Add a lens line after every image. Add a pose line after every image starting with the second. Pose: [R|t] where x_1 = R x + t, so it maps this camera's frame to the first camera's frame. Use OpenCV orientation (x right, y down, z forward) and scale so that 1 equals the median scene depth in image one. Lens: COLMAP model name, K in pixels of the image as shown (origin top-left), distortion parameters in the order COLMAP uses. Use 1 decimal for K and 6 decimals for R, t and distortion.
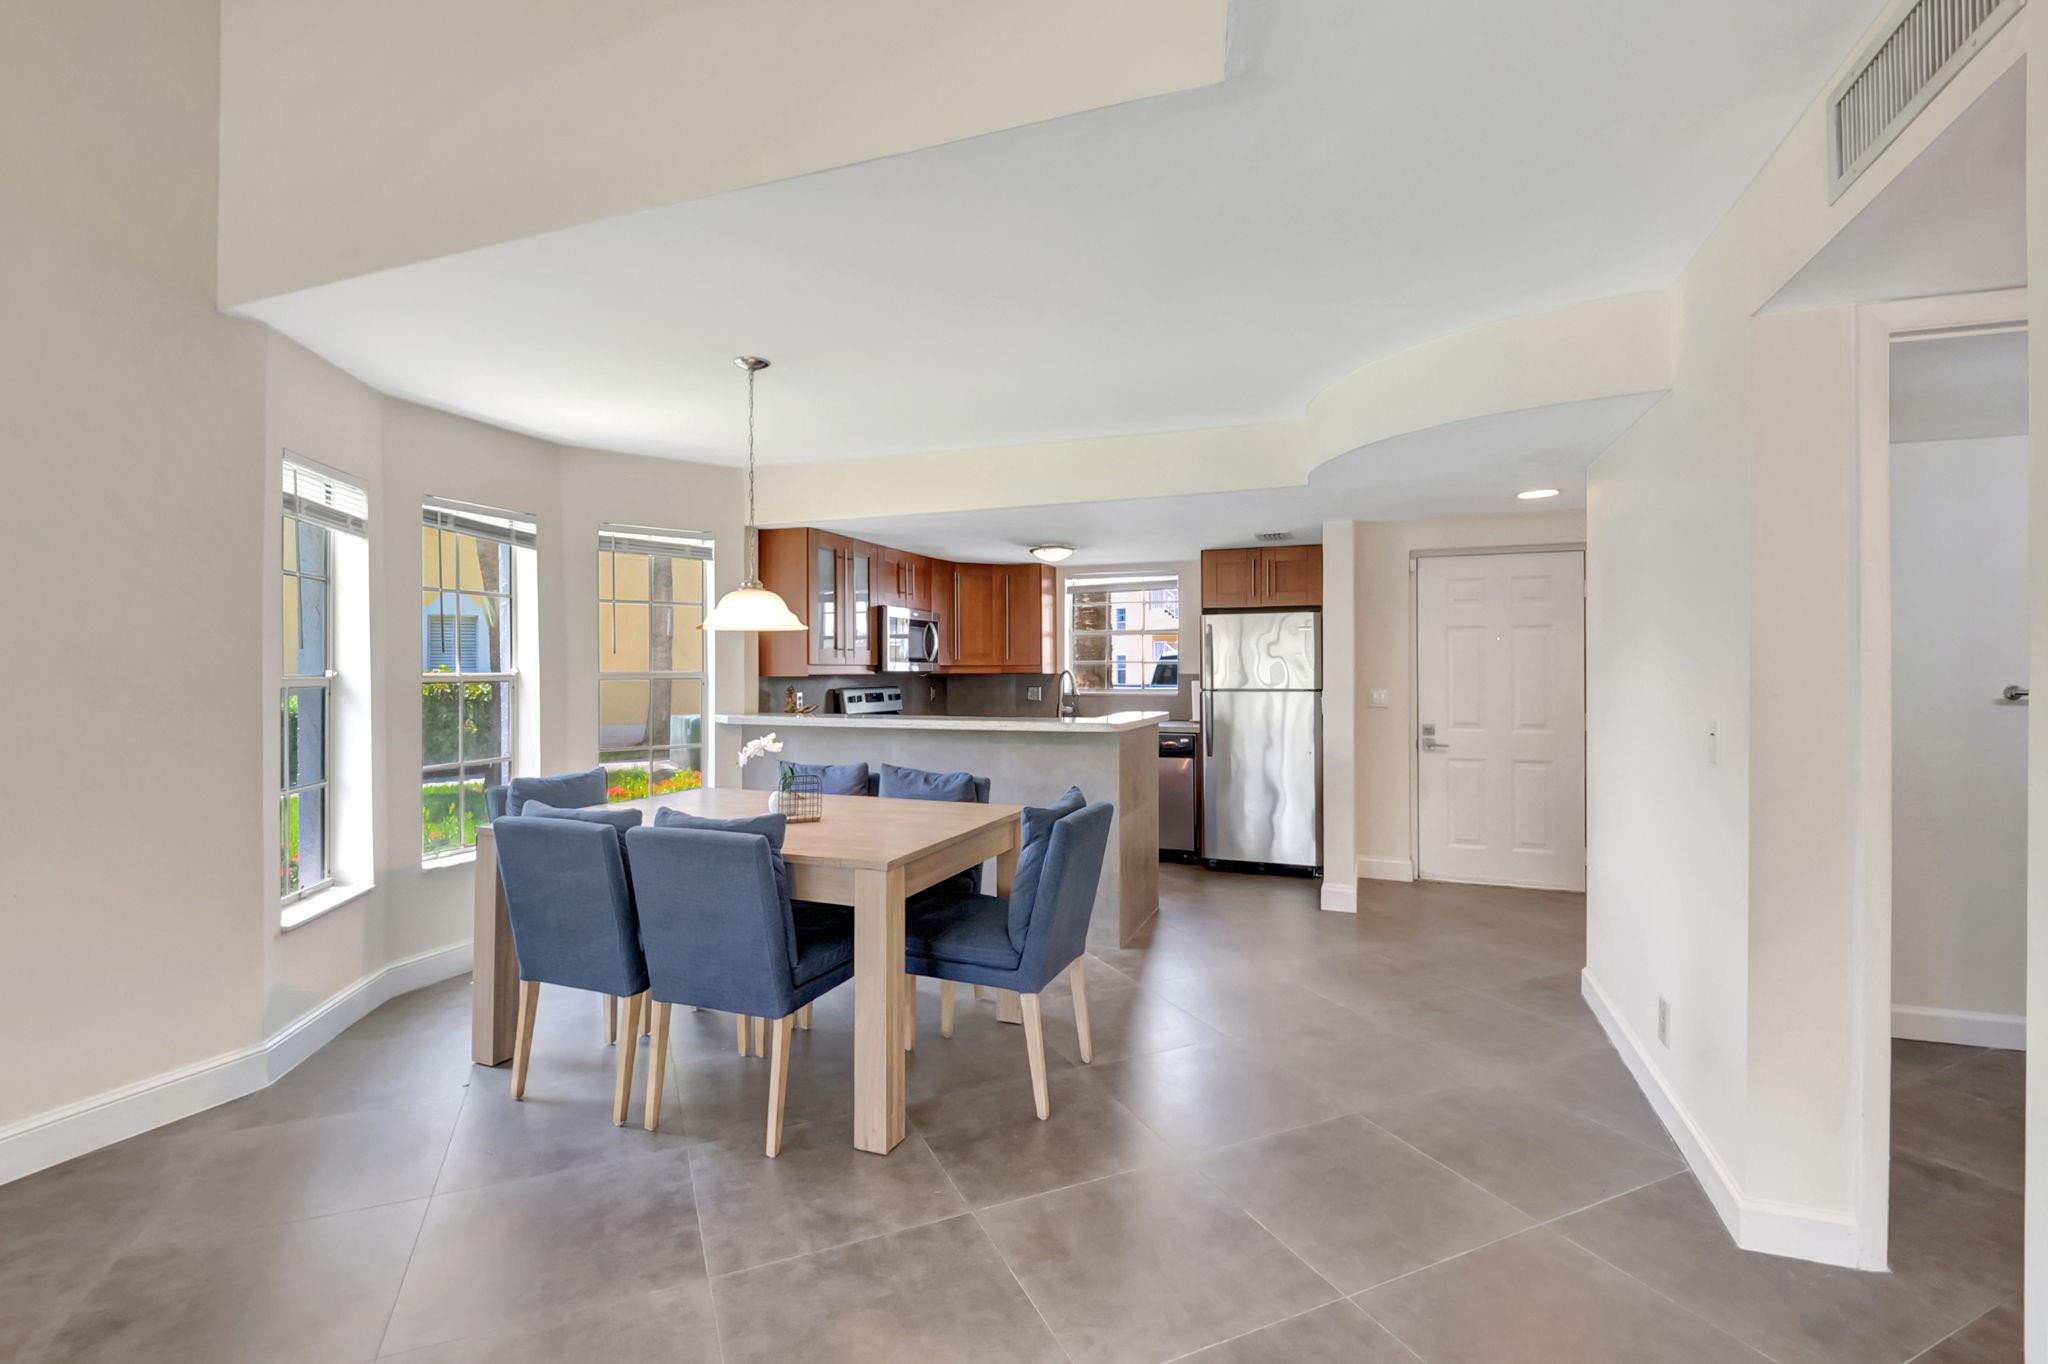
lens RADIAL K [[915.5, 0, 1018.7], [0, 915.5, 667.9], [0, 0, 1]] dist [-0.001589, -0.008228]
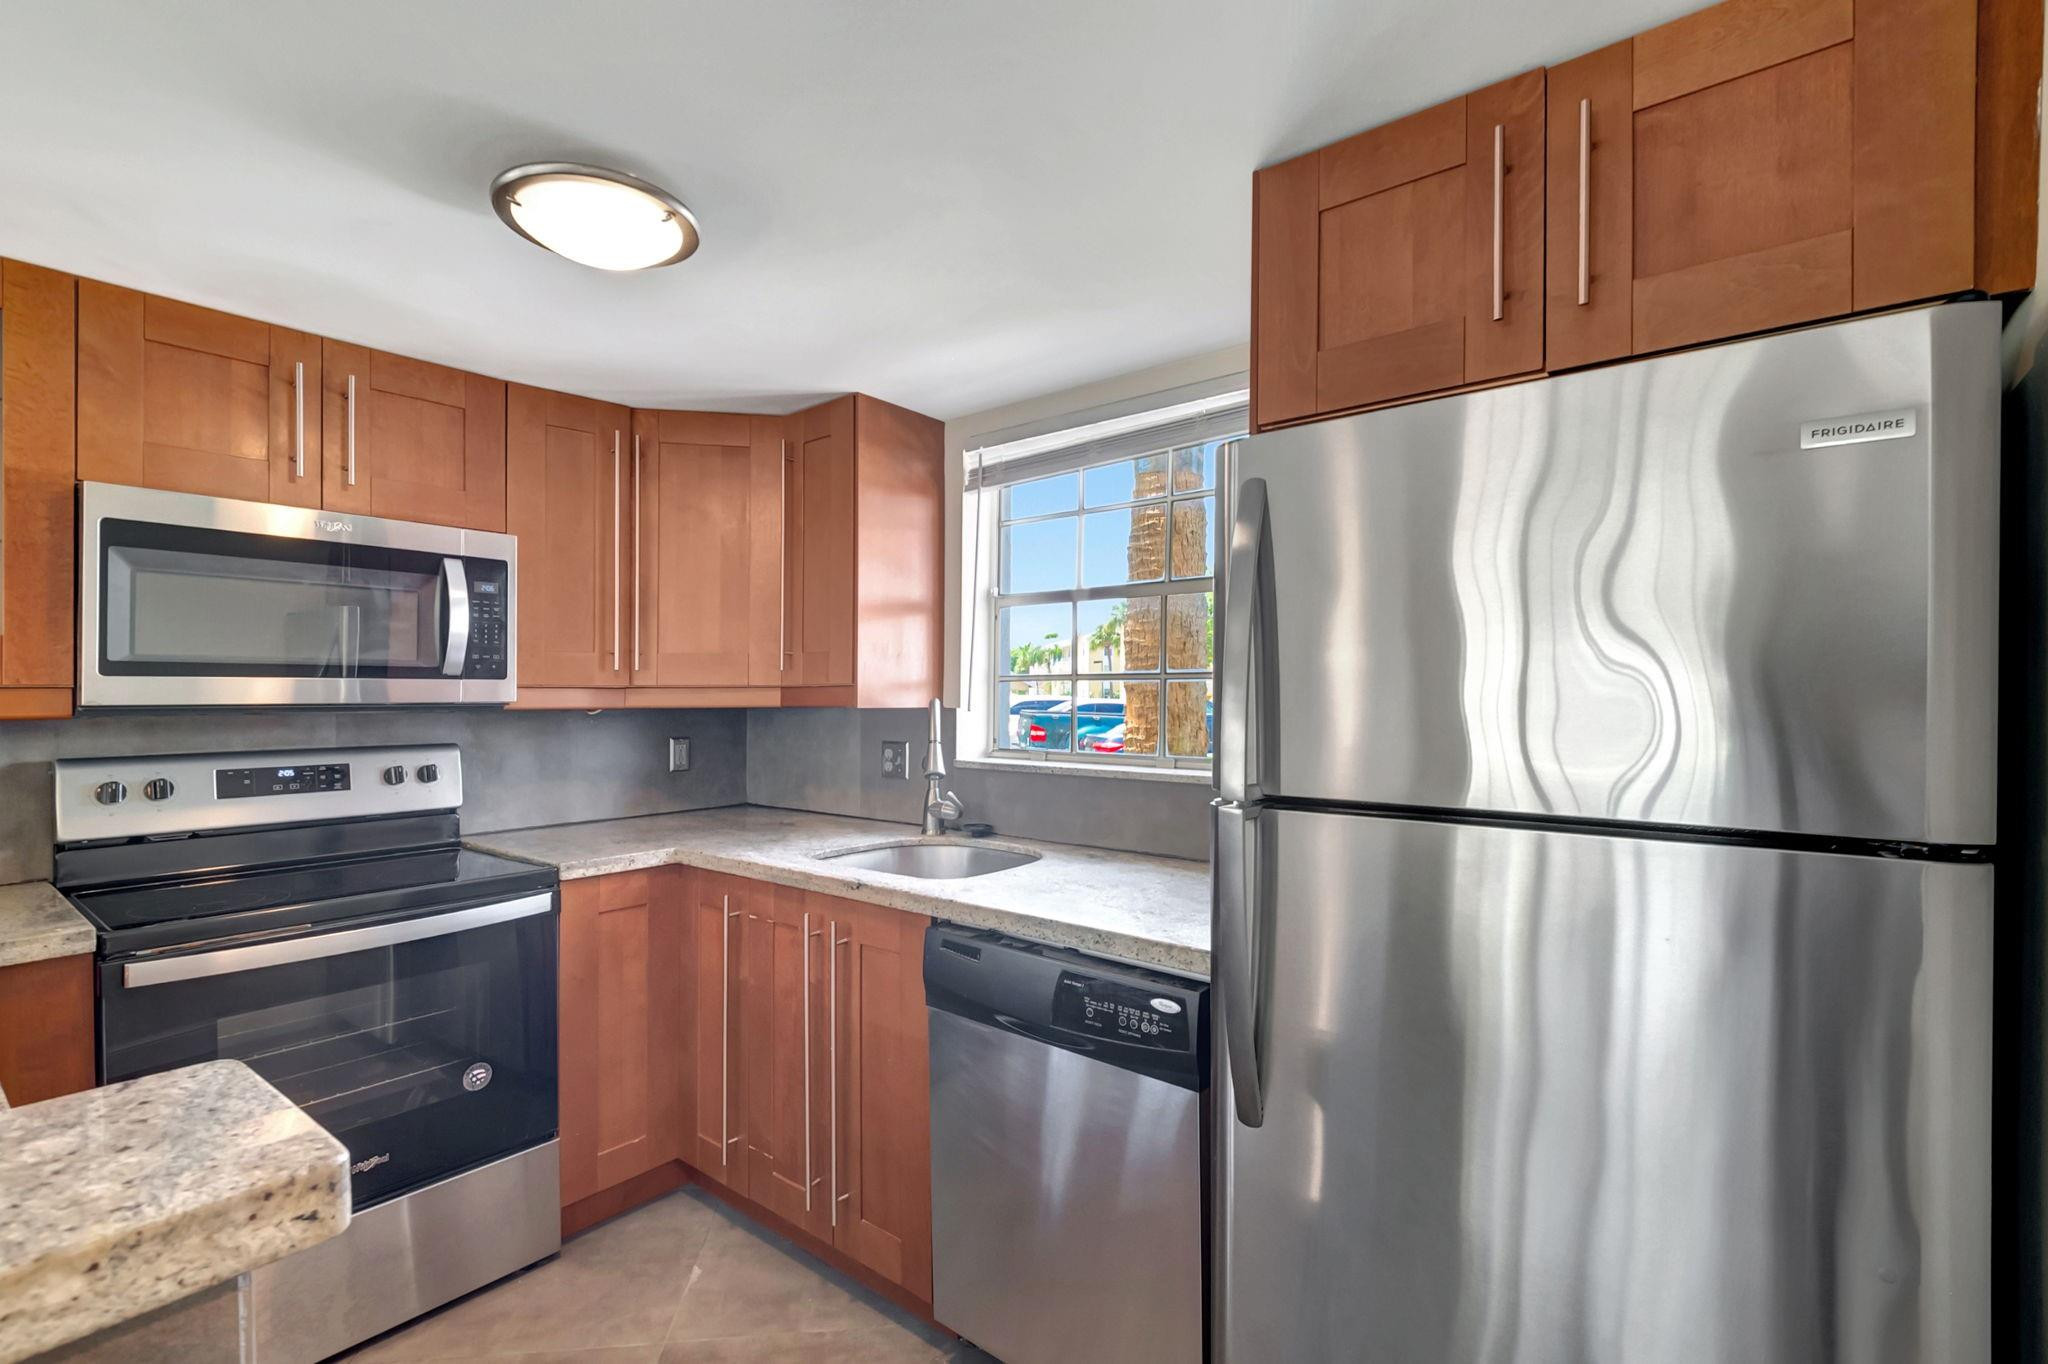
lens RADIAL K [[900.1, 0, 1027.1], [0, 900.1, 678.8], [0, 0, 1]] dist [0.017805, -0.016541]
pose [[0.955034, -0.004493, -0.296462, 0.222128], [0.001065, 0.999931, -0.011723, -0.001840], [0.296494, 0.010880, 0.954973, 0.808918]]
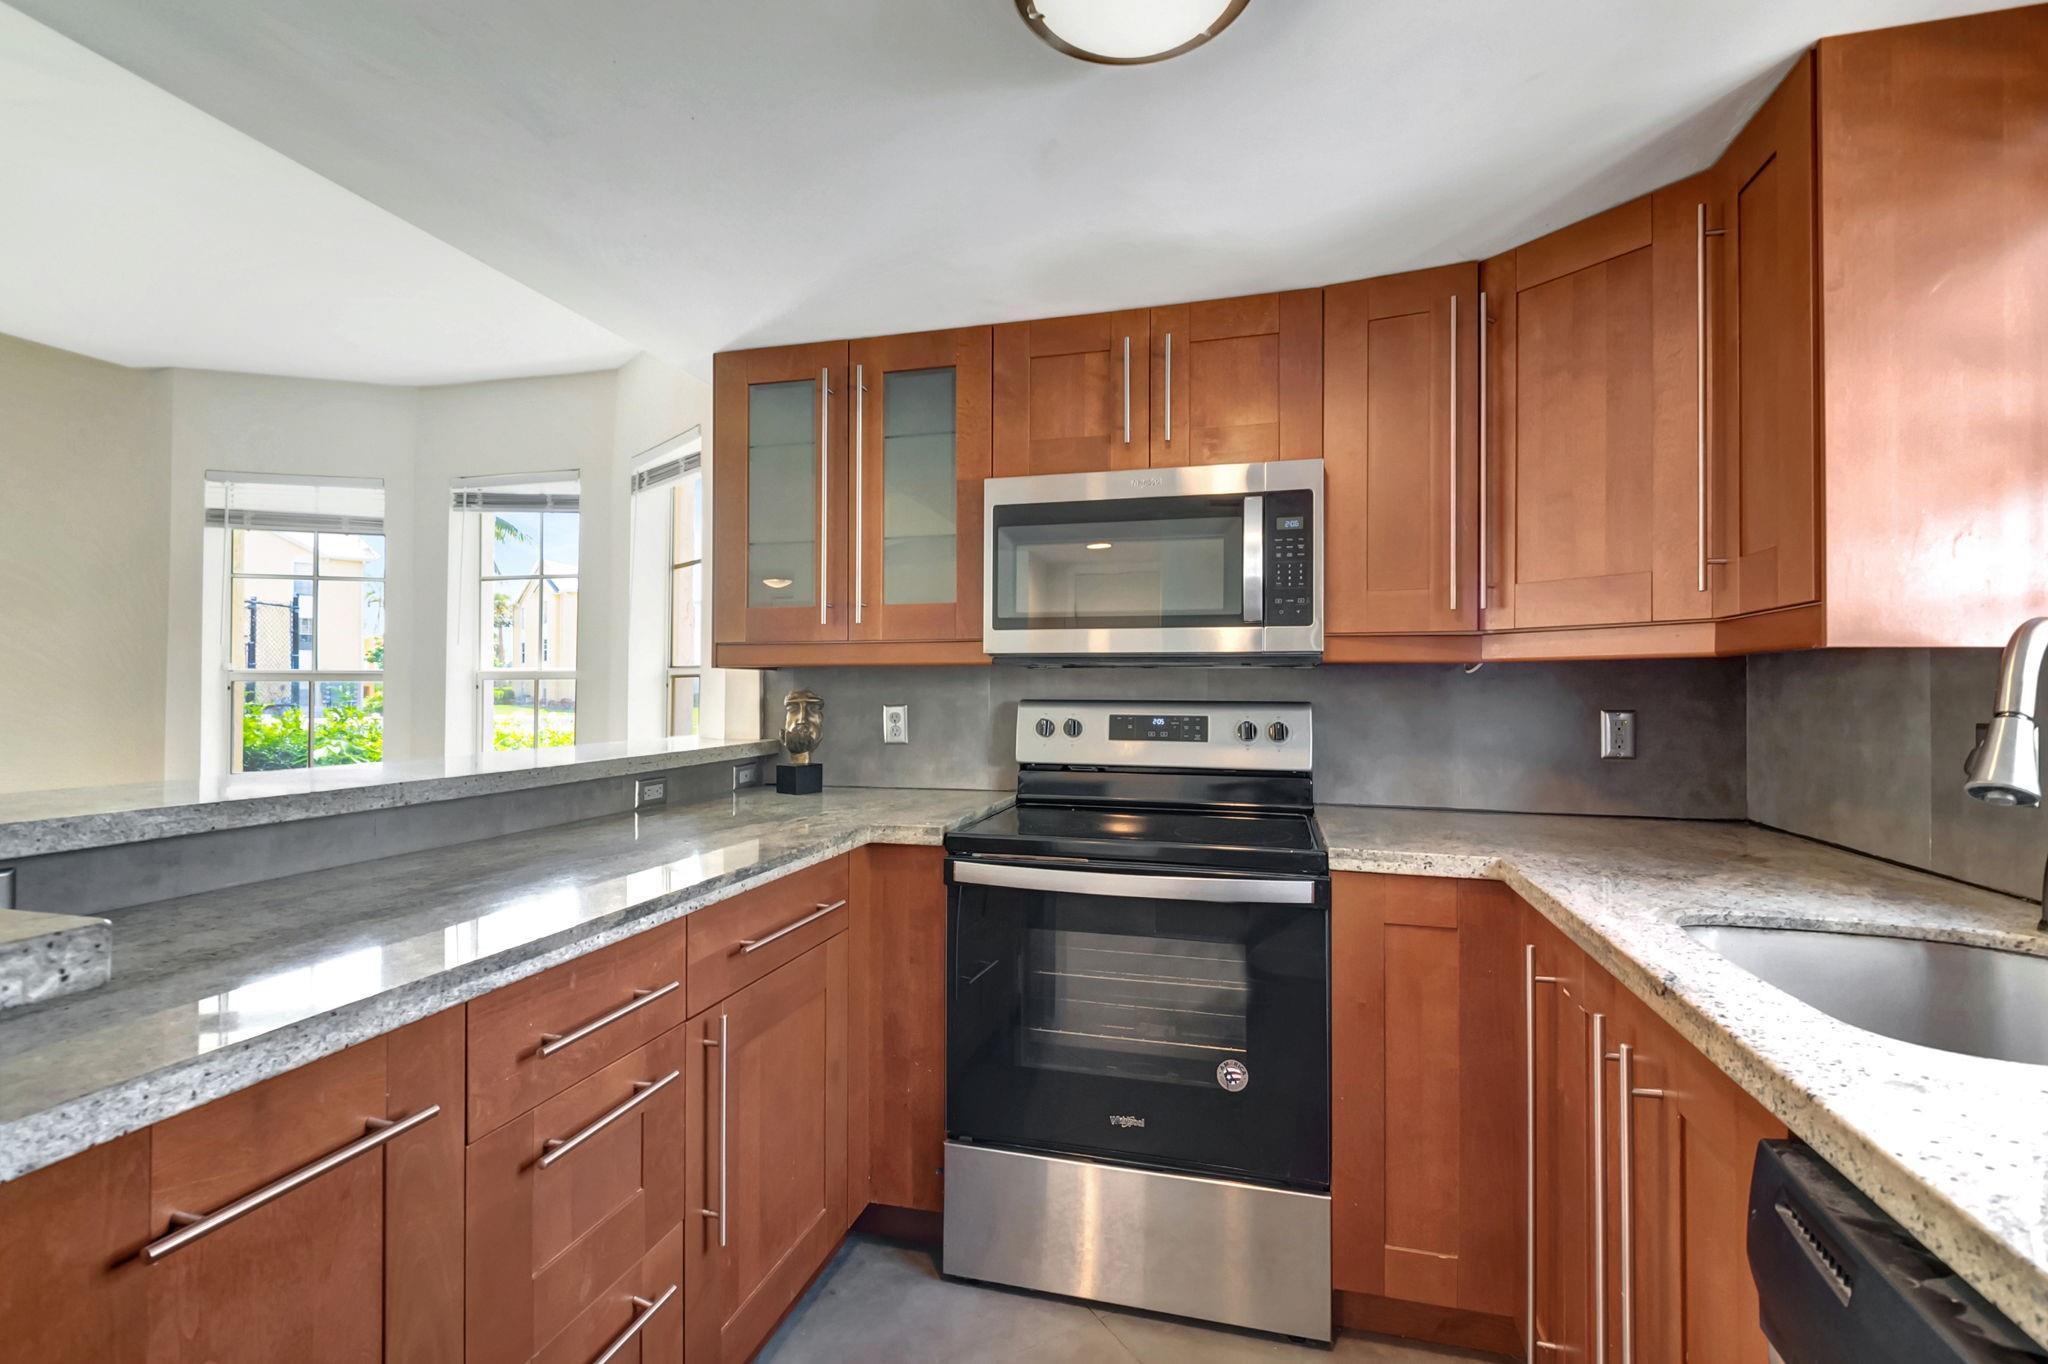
lens RADIAL K [[896.9, 0, 1028.9], [0, 896.9, 657.3], [0, 0, 1]] dist [0.022316, -0.019471]
pose [[0.101229, -0.029477, -0.994426, 0.215273], [-0.000090, 0.999561, -0.029638, 0.014870], [0.994863, 0.003090, 0.101182, 0.970874]]
